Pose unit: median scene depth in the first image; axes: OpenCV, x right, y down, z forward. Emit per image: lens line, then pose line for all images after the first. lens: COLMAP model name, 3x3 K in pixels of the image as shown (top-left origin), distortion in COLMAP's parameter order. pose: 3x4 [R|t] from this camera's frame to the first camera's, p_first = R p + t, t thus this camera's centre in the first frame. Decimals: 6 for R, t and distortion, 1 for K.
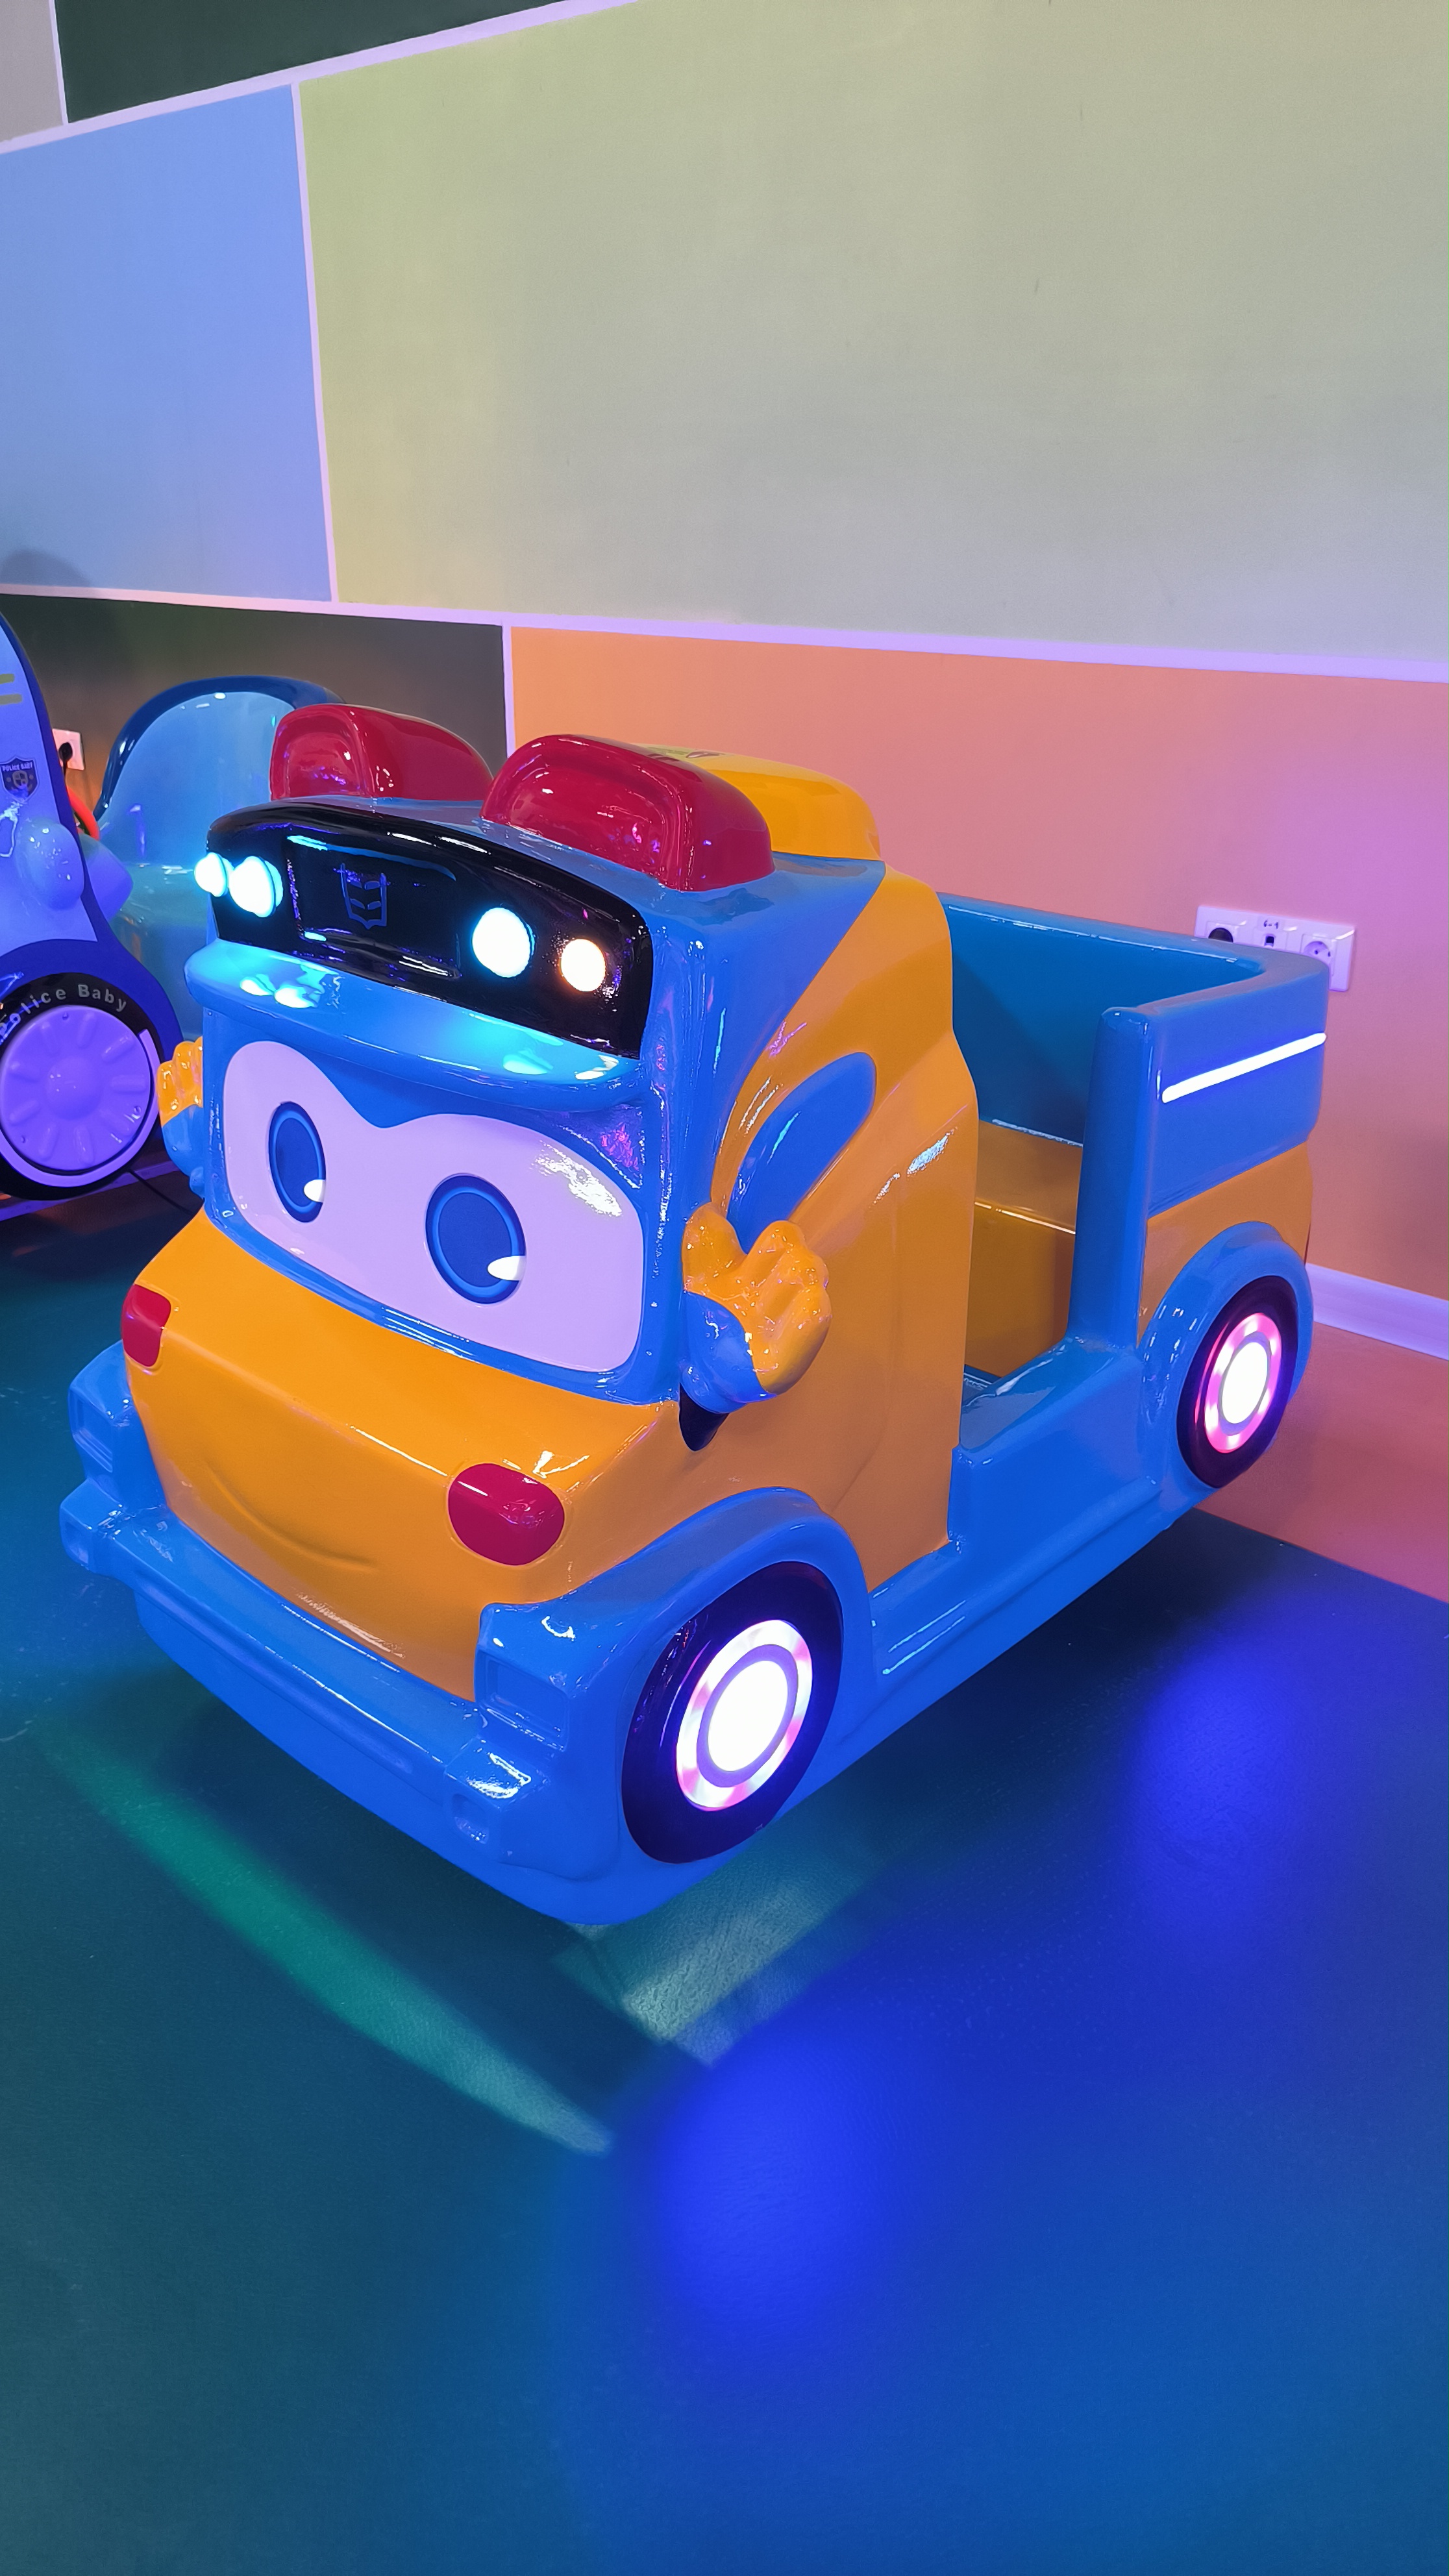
lens RADIAL K [[1813.1, 0, 724.5], [0, 1813.1, 1288.0], [0, 0, 1]] dist [0.028580, -0.000960]
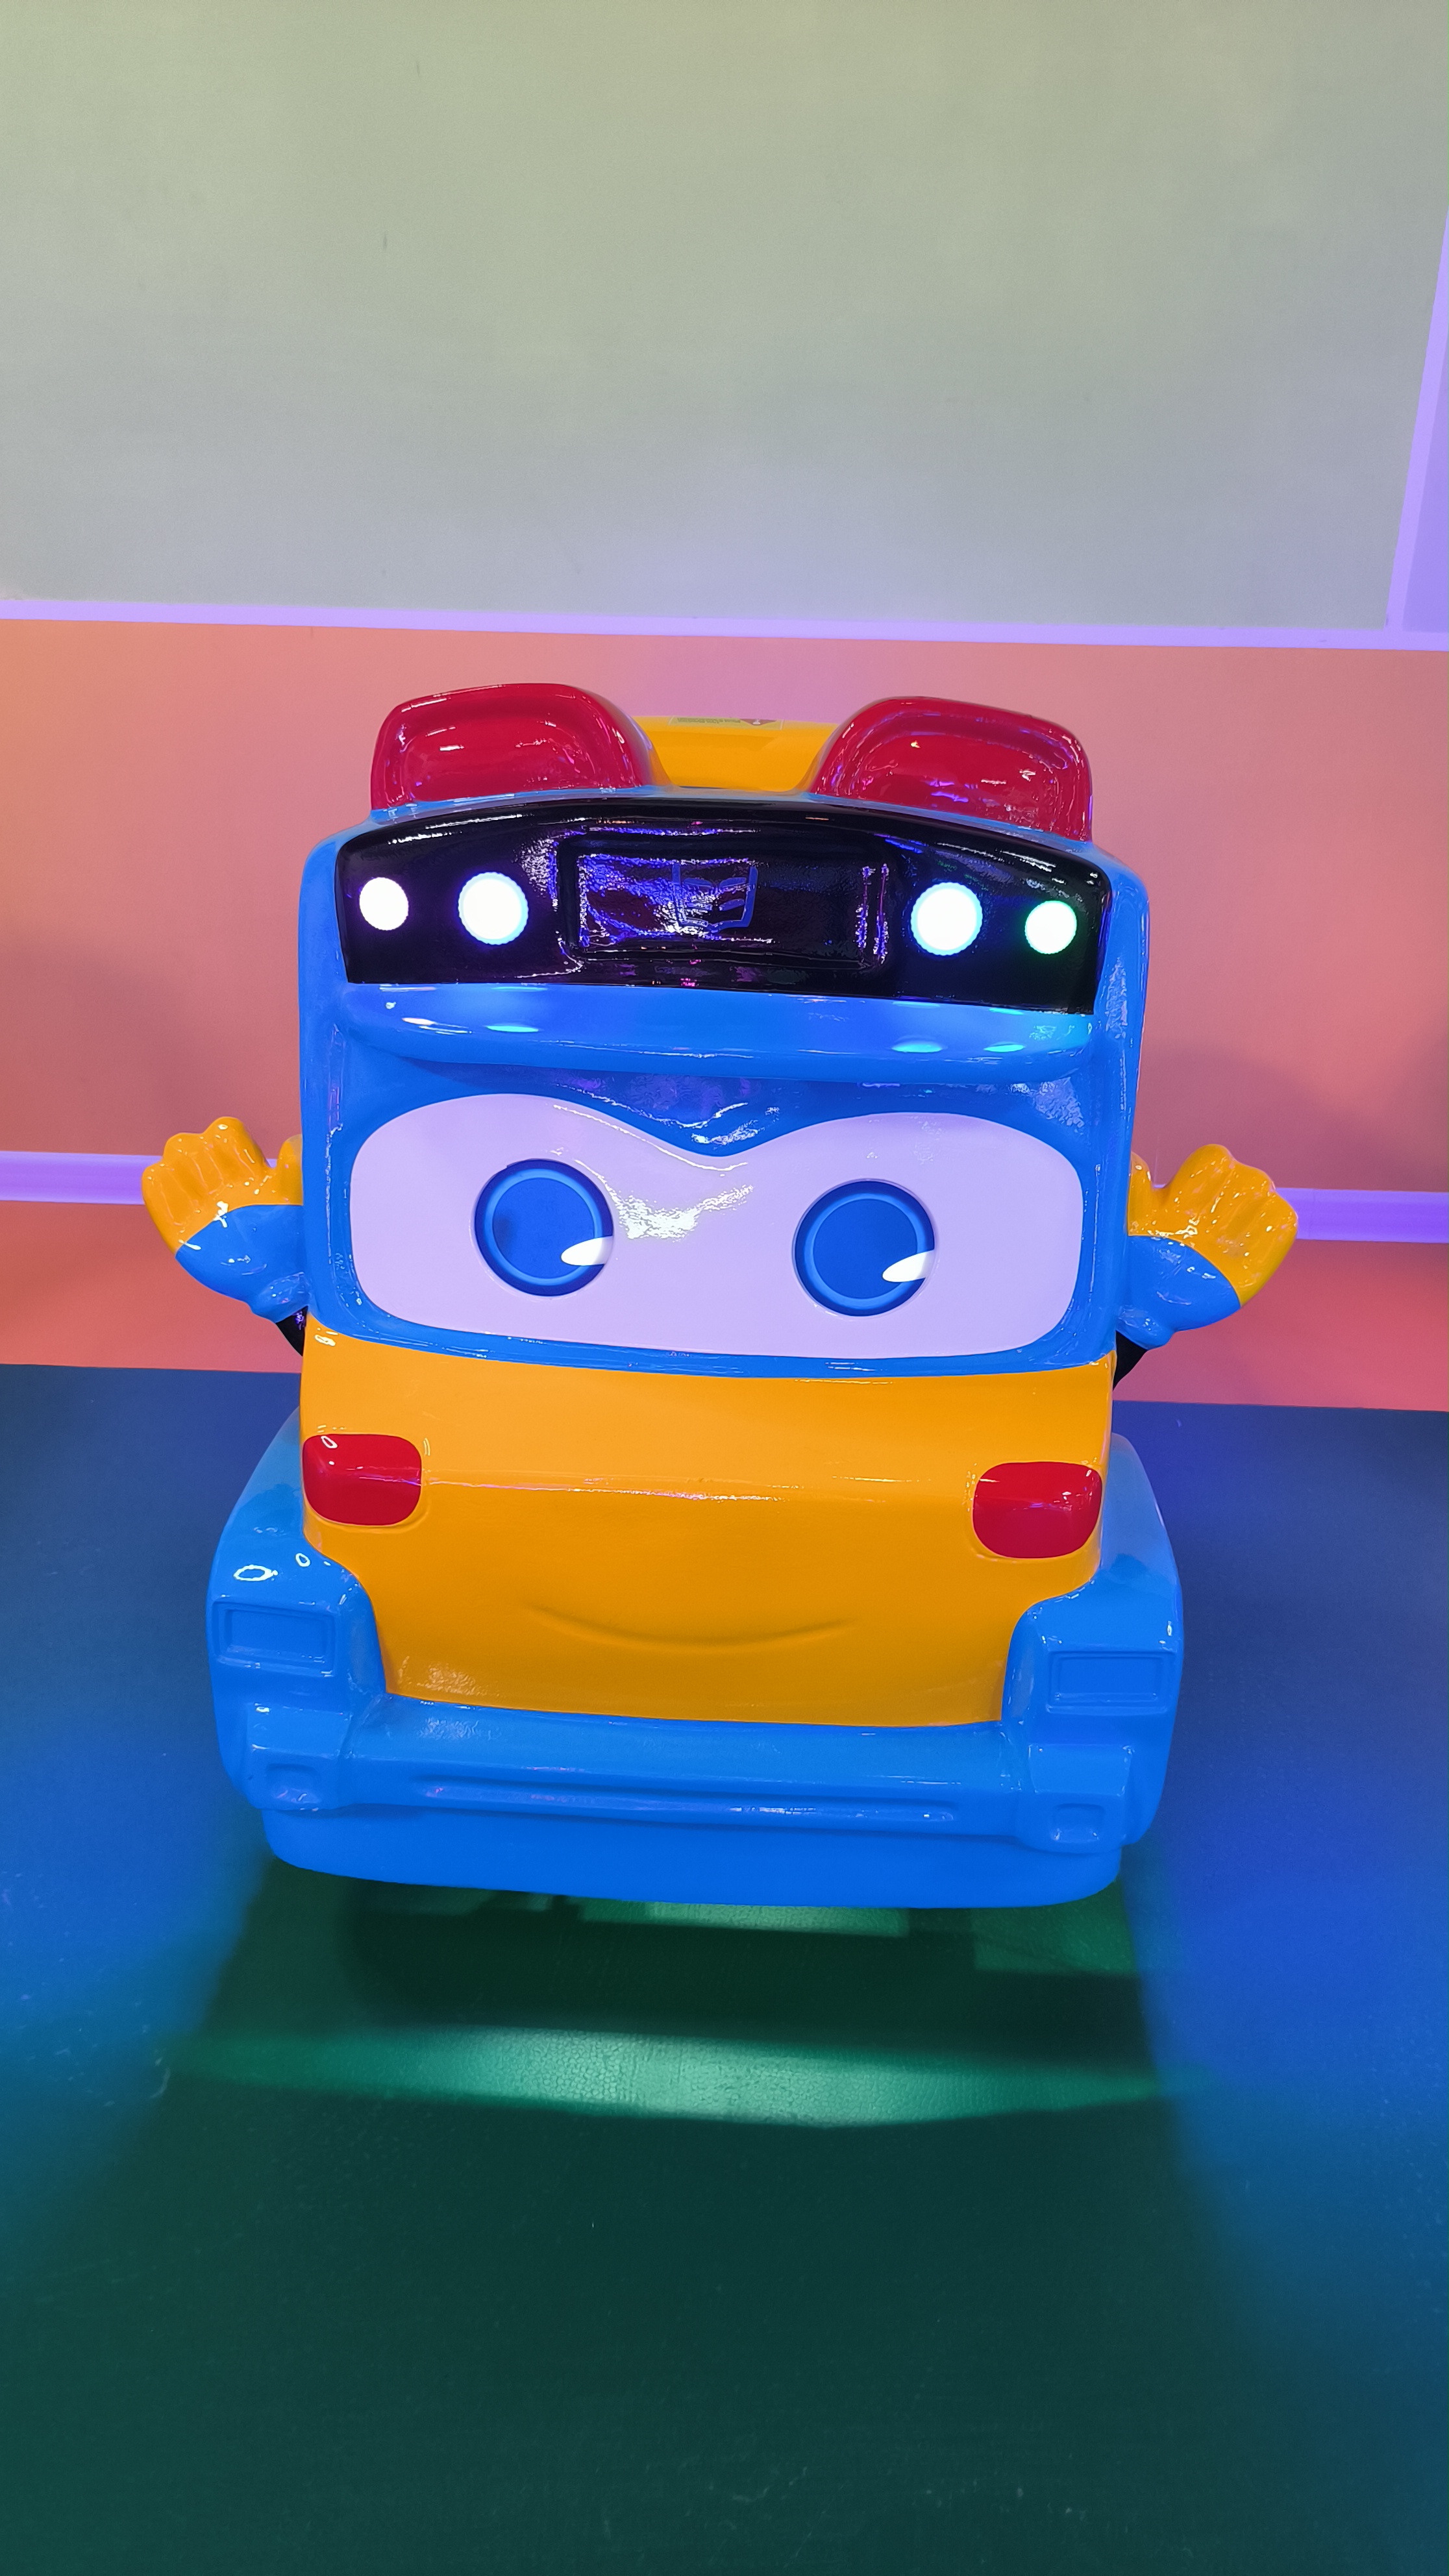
lens RADIAL K [[1813.1, 0, 724.5], [0, 1813.1, 1288.0], [0, 0, 1]] dist [0.028580, -0.000960]
pose [[0.765429, -0.244133, 0.595414, -0.683185], [0.239428, 0.966860, 0.088639, -0.097055], [-0.597321, 0.074712, 0.798515, 0.277719]]
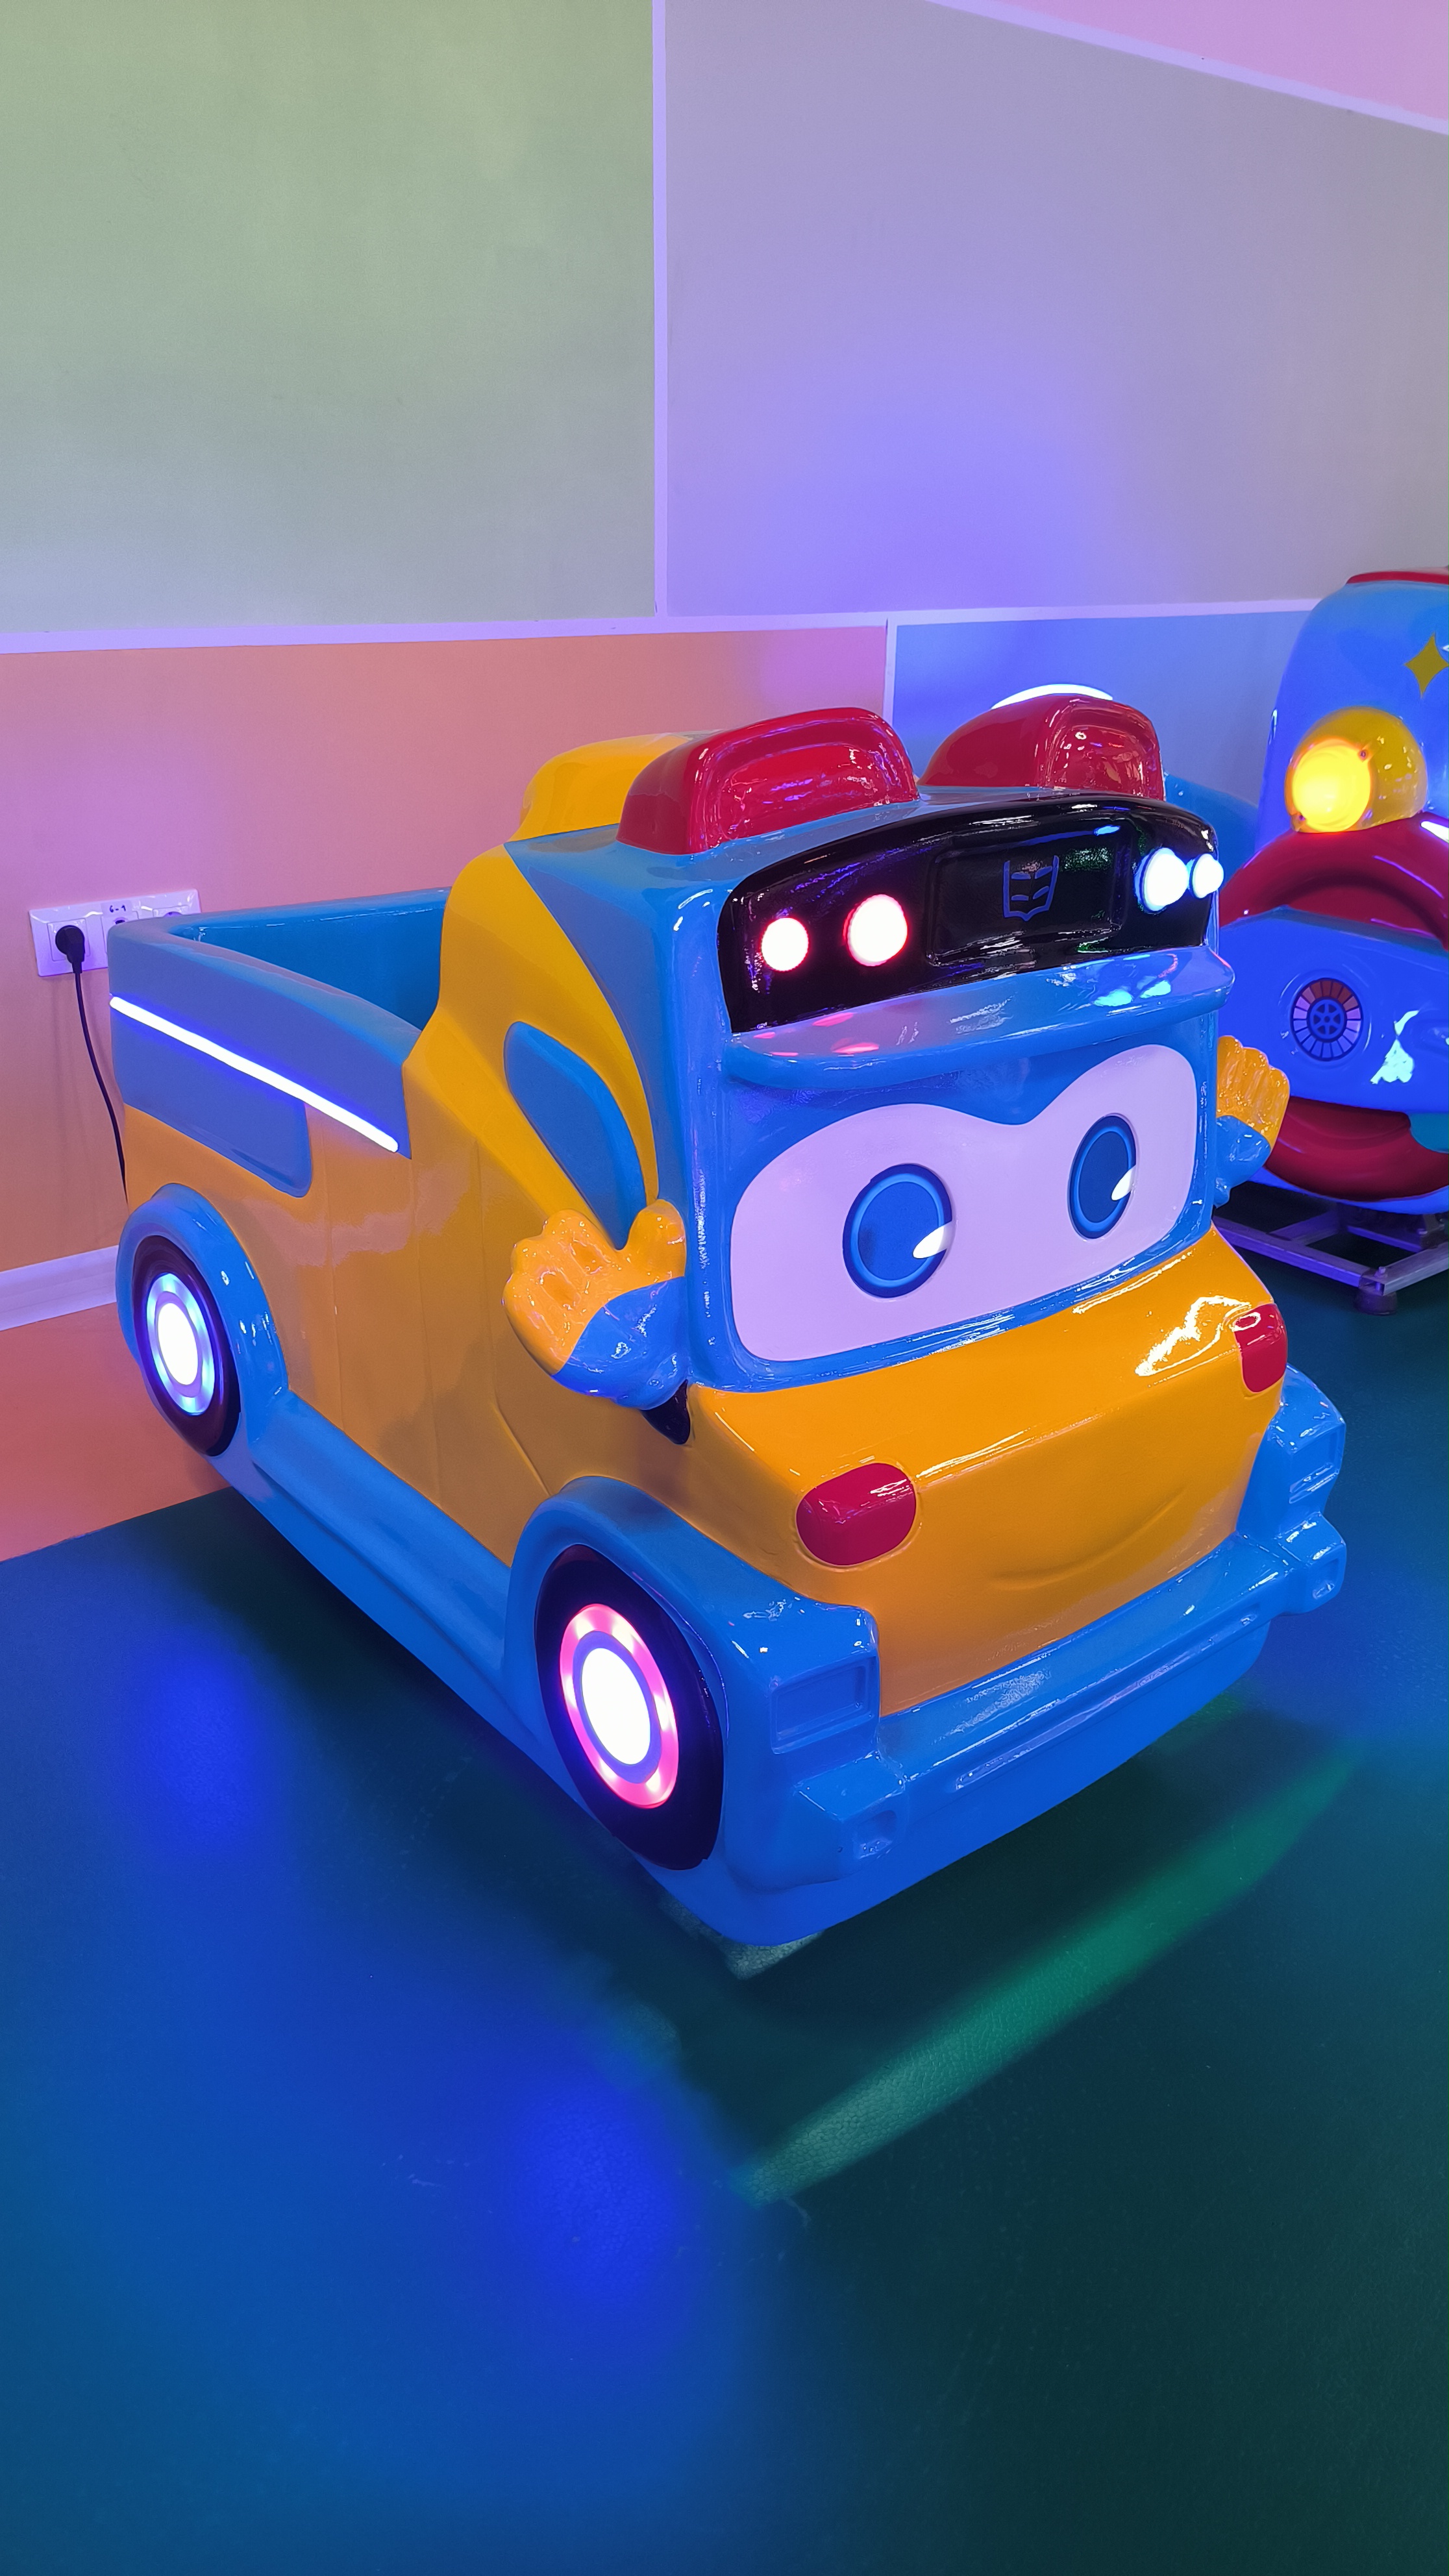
lens RADIAL K [[1788.9, 0, 724.5], [0, 1788.9, 1288.0], [0, 0, 1]] dist [0.032875, -0.000244]
pose [[0.151063, -0.394287, 0.906487, -1.046182], [0.378263, 0.870274, 0.315499, -0.350899], [-0.913289, 0.295230, 0.280611, 0.845304]]
